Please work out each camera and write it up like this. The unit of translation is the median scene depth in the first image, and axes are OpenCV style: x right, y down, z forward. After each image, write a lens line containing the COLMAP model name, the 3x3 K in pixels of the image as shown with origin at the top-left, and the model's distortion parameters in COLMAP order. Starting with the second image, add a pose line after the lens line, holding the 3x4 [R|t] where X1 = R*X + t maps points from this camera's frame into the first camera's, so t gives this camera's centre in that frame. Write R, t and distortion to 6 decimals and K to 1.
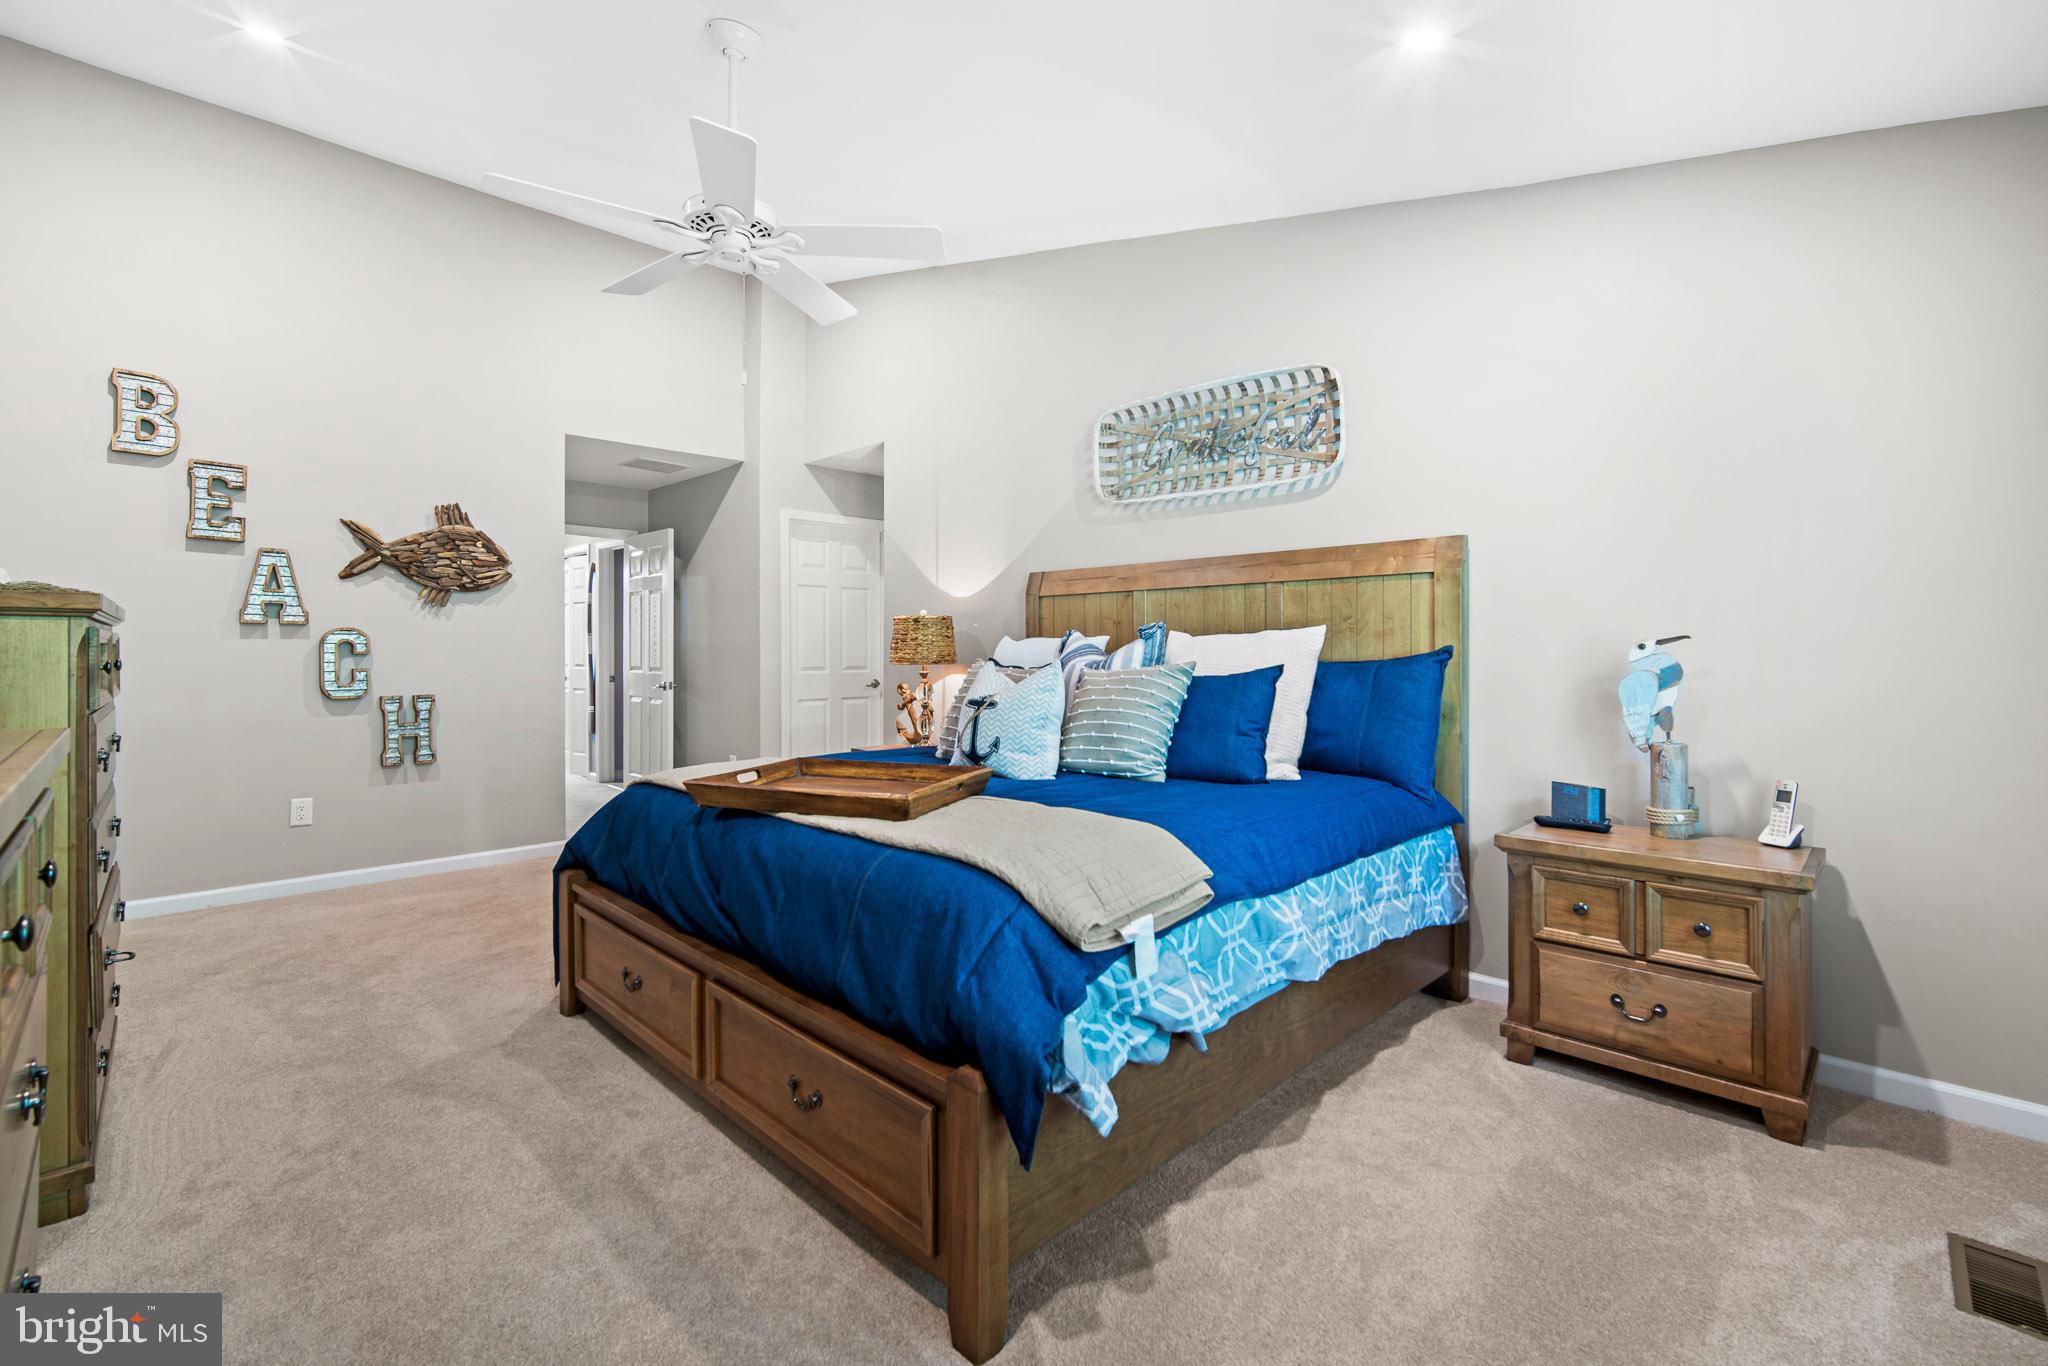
lens RADIAL K [[898.9, 0, 1015.6], [0, 898.9, 667.1], [0, 0, 1]] dist [-0.009657, 0.003675]
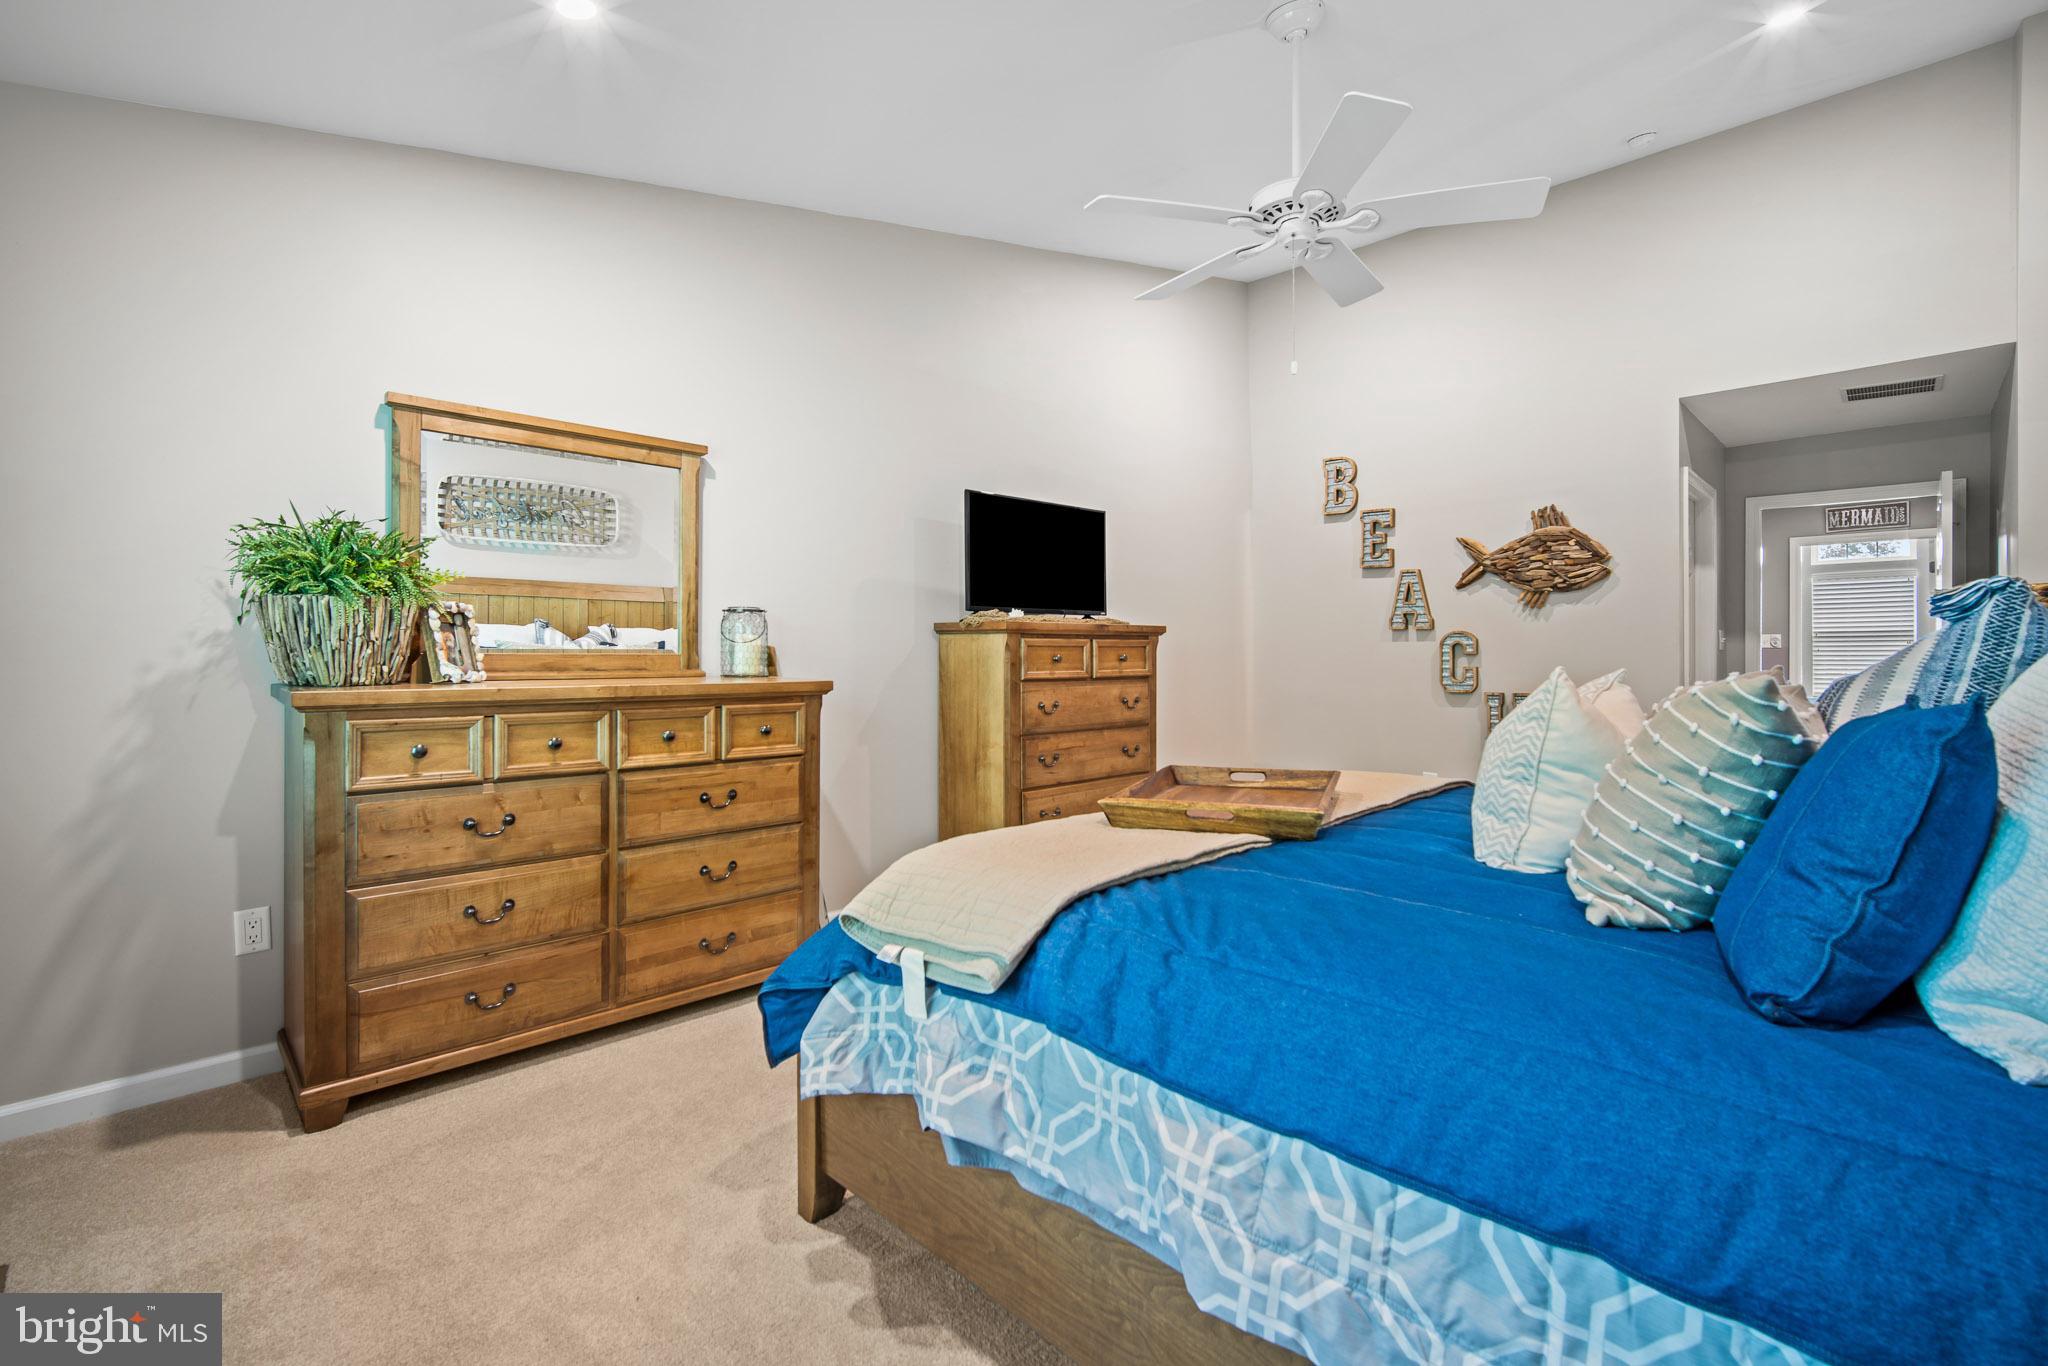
lens RADIAL K [[898.9, 0, 1022.0], [0, 898.9, 654.2], [0, 0, 1]] dist [-0.009657, 0.003675]
pose [[-0.003130, 0.005849, -0.999978, 0.412413], [-0.018462, 0.999812, 0.005906, -0.010614], [0.999825, 0.018480, -0.003021, 0.437788]]
